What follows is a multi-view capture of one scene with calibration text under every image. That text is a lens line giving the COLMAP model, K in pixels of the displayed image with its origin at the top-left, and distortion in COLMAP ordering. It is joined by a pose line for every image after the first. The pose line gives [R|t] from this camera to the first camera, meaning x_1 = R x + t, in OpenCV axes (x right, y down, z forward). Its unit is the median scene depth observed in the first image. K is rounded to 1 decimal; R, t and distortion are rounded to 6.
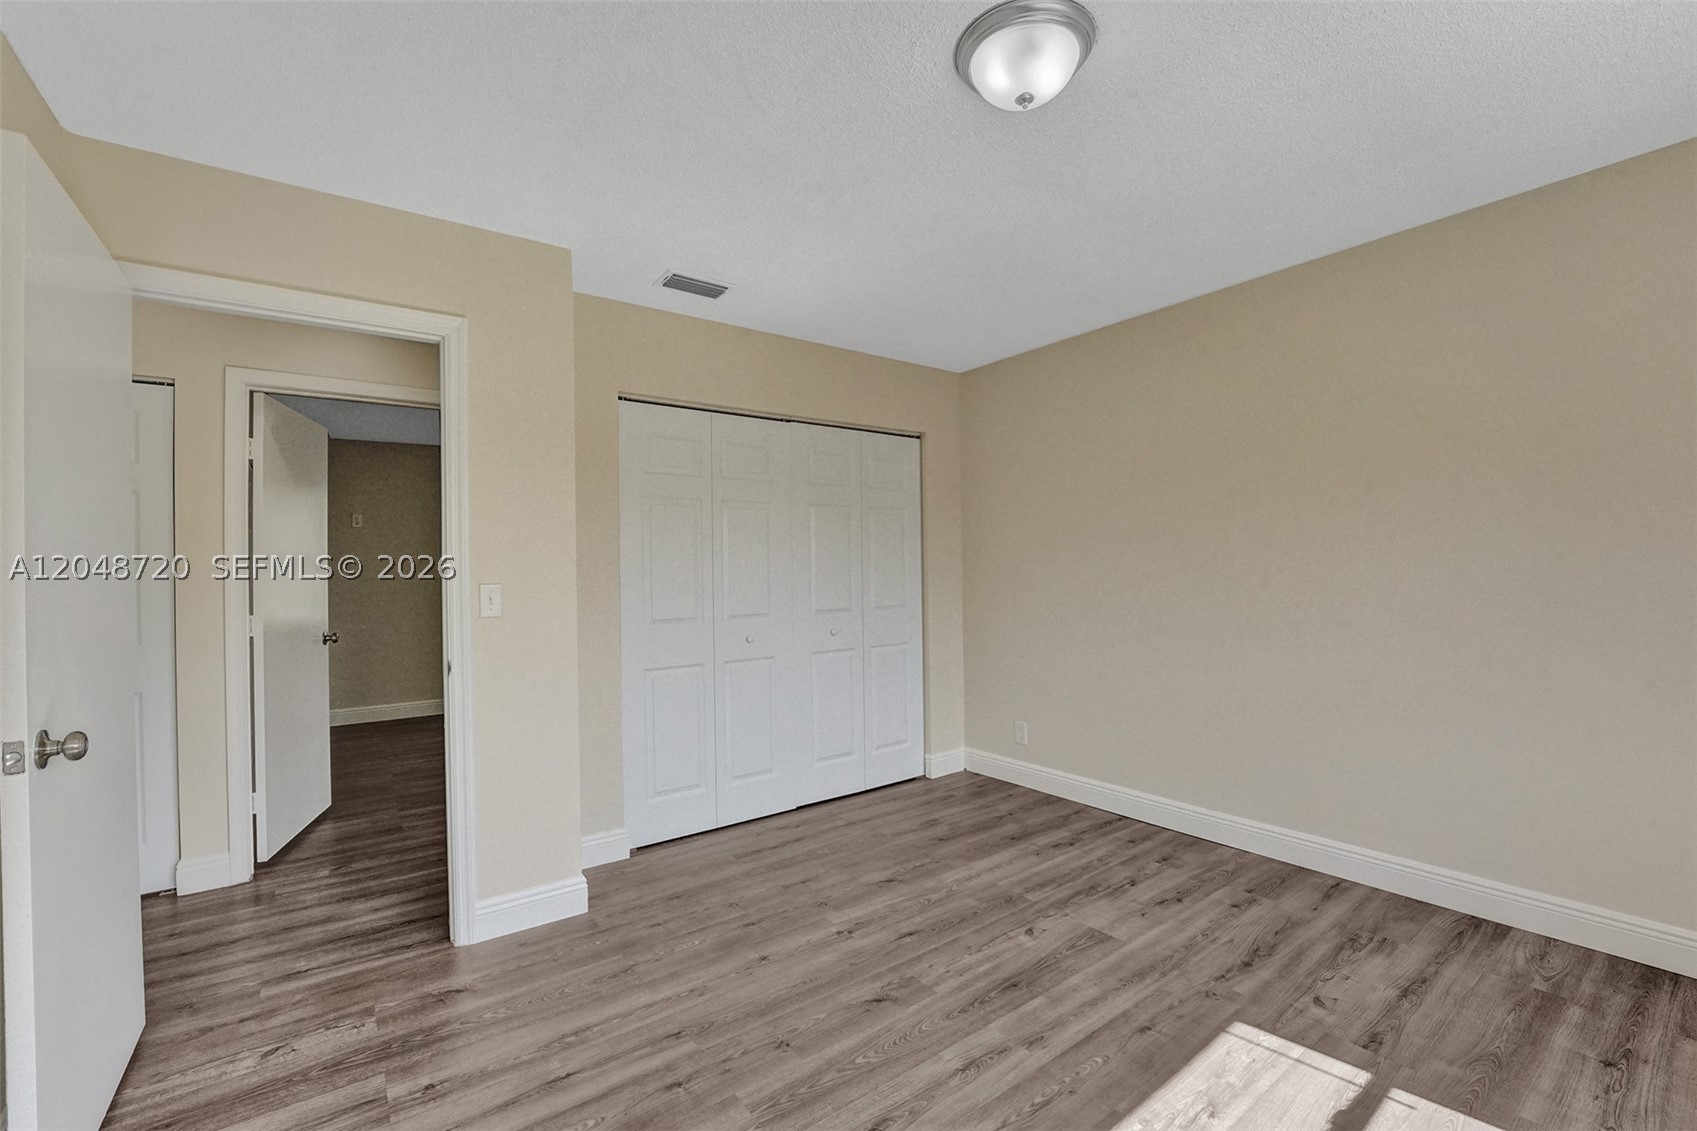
lens RADIAL K [[724.3, 0, 848.6], [0, 724.3, 568.1], [0, 0, 1]] dist [-0.022466, 0.000289]
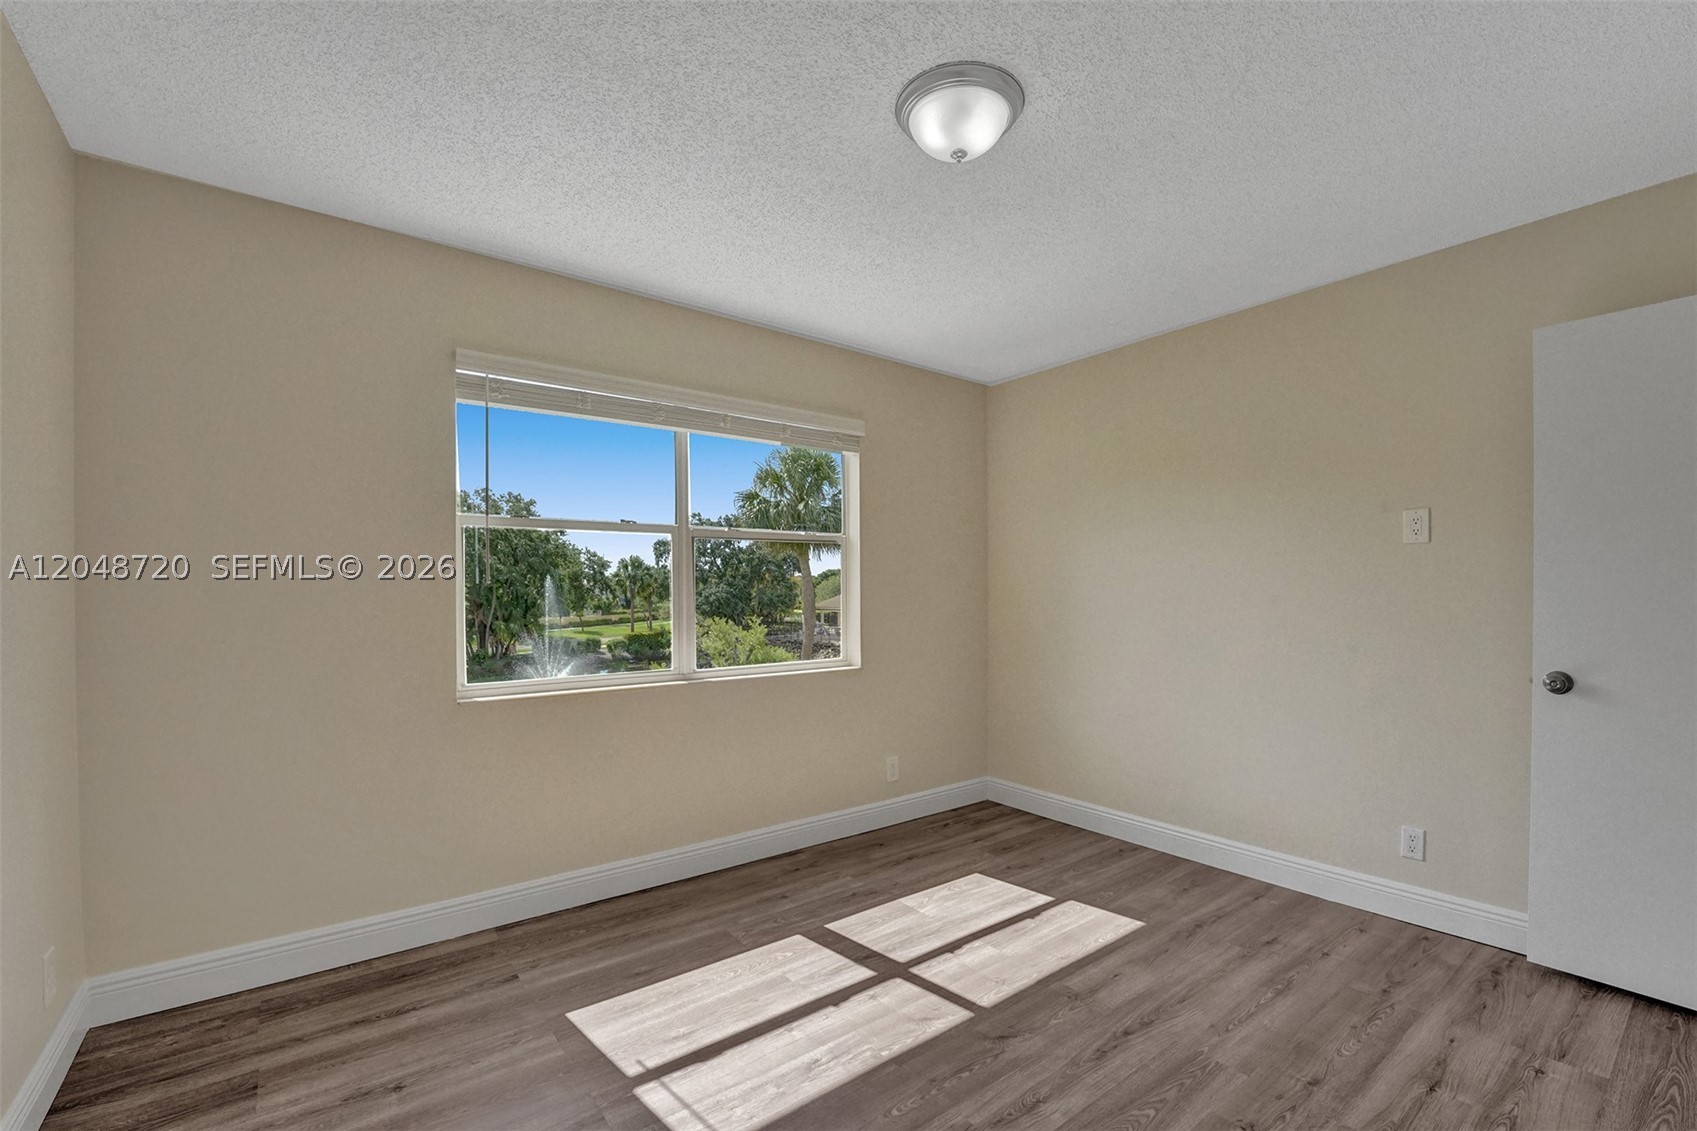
lens RADIAL K [[724.3, 0, 853.8], [0, 724.3, 574.7], [0, 0, 1]] dist [-0.022466, 0.000289]
pose [[-0.999644, 0.015399, -0.021805, 0.303503], [0.015859, 0.999652, -0.021070, 0.004500], [0.021473, -0.021408, -0.999540, 1.429330]]
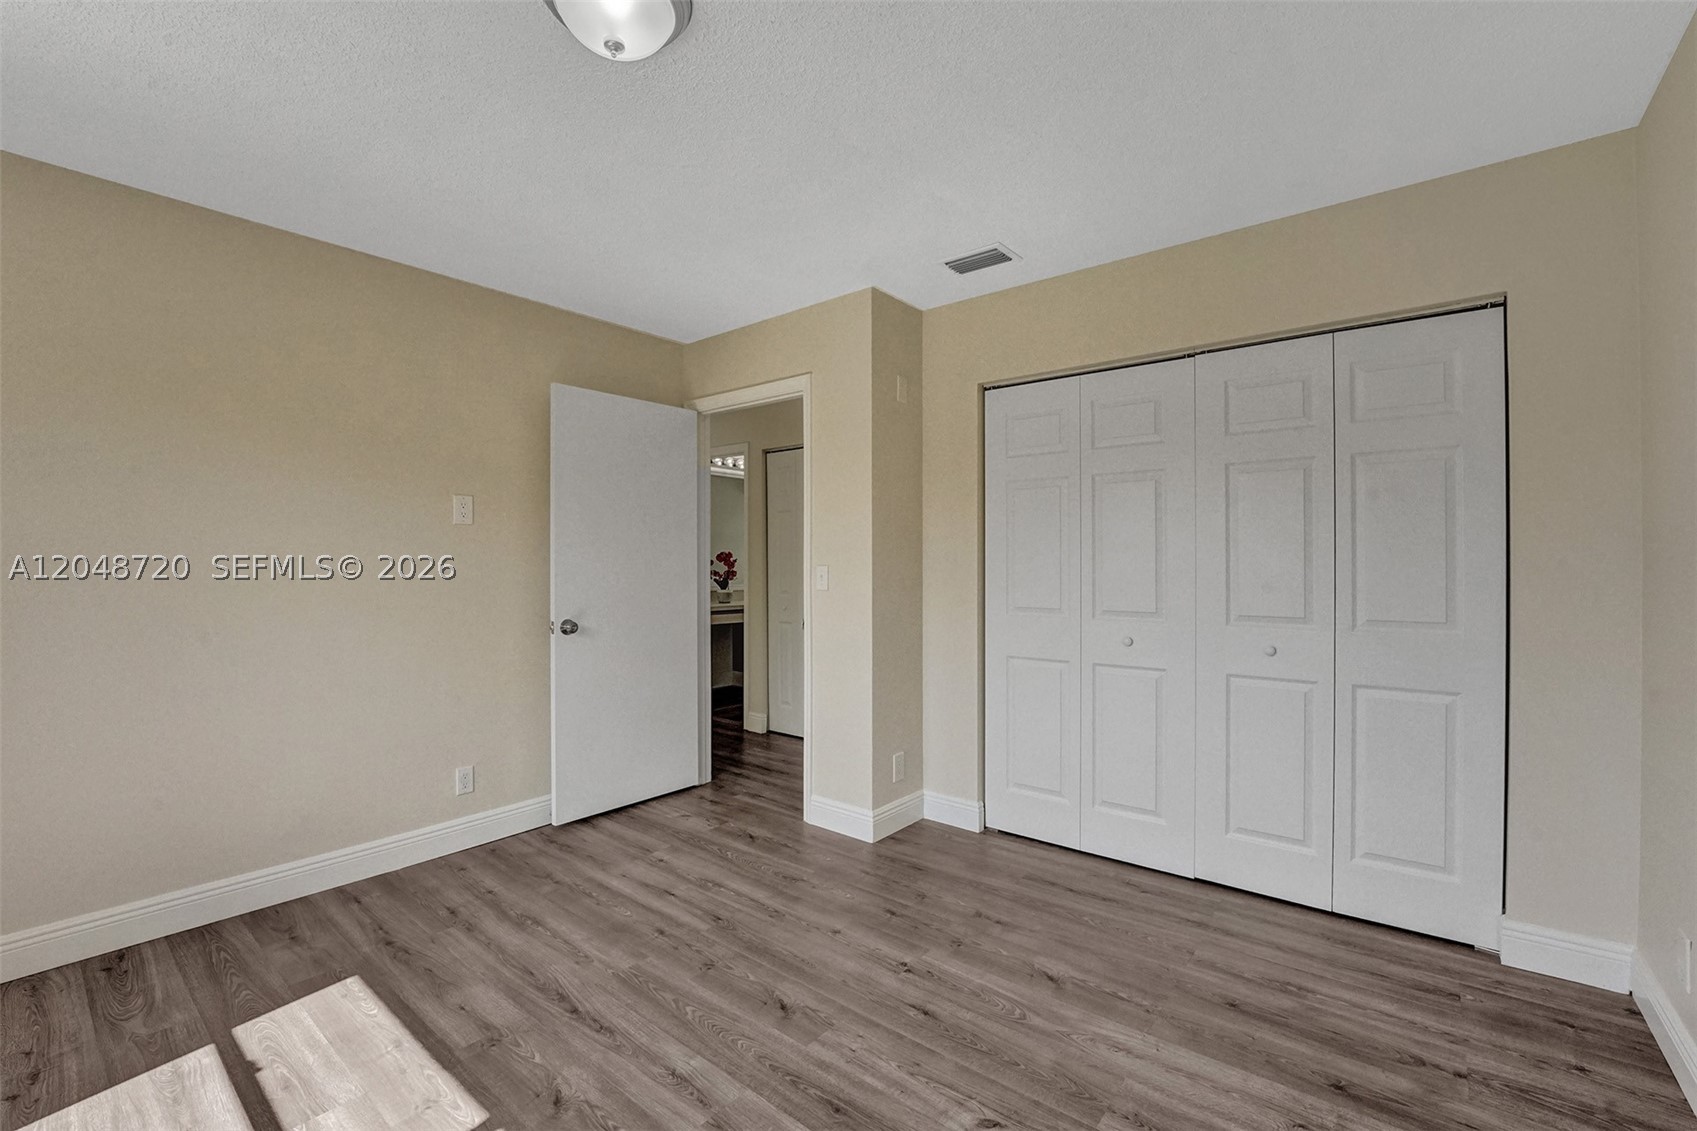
lens RADIAL K [[724.3, 0, 849.3], [0, 724.3, 561.9], [0, 0, 1]] dist [-0.022466, 0.000289]
pose [[0.236303, 0.013557, -0.971585, 0.830373], [0.000918, 0.999899, 0.014176, -0.003927], [0.971679, -0.004242, 0.236267, 0.728577]]
